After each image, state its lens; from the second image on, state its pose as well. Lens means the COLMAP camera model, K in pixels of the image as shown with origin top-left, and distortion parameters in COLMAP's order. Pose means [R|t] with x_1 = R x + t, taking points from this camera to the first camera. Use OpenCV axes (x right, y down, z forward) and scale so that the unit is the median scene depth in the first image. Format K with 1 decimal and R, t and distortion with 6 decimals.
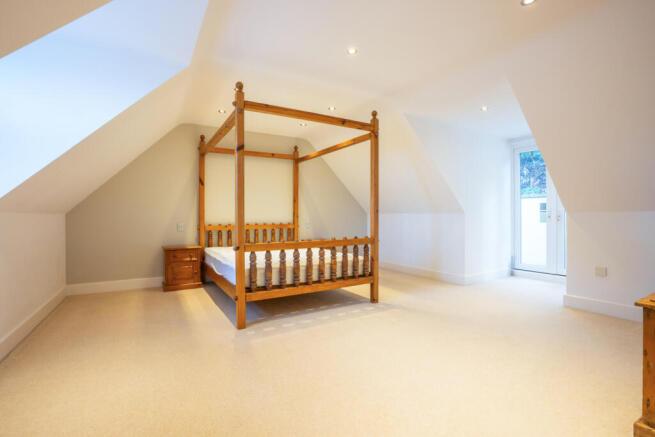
lens RADIAL K [[308.5, 0, 318.1], [0, 308.5, 215.8], [0, 0, 1]] dist [-0.029010, 0.000759]
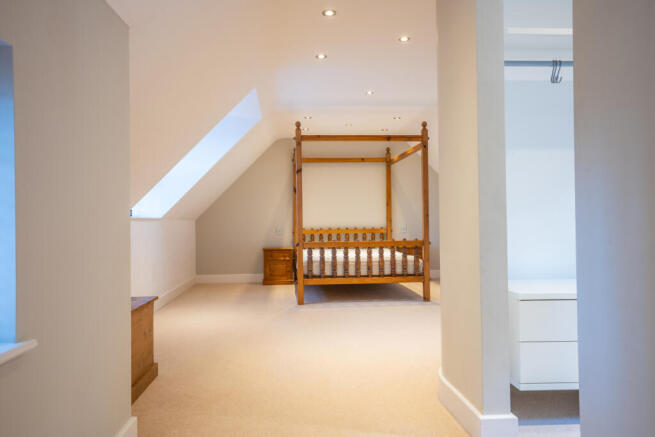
lens RADIAL K [[493.6, 0, 327.5], [0, 493.6, 218.5], [0, 0, 1]] dist [0.000174, -0.000115]
pose [[0.904865, -0.009316, -0.425596, 0.572972], [0.008823, 0.999956, -0.003131, -0.002421], [0.425607, -0.000922, 0.904908, -0.667041]]
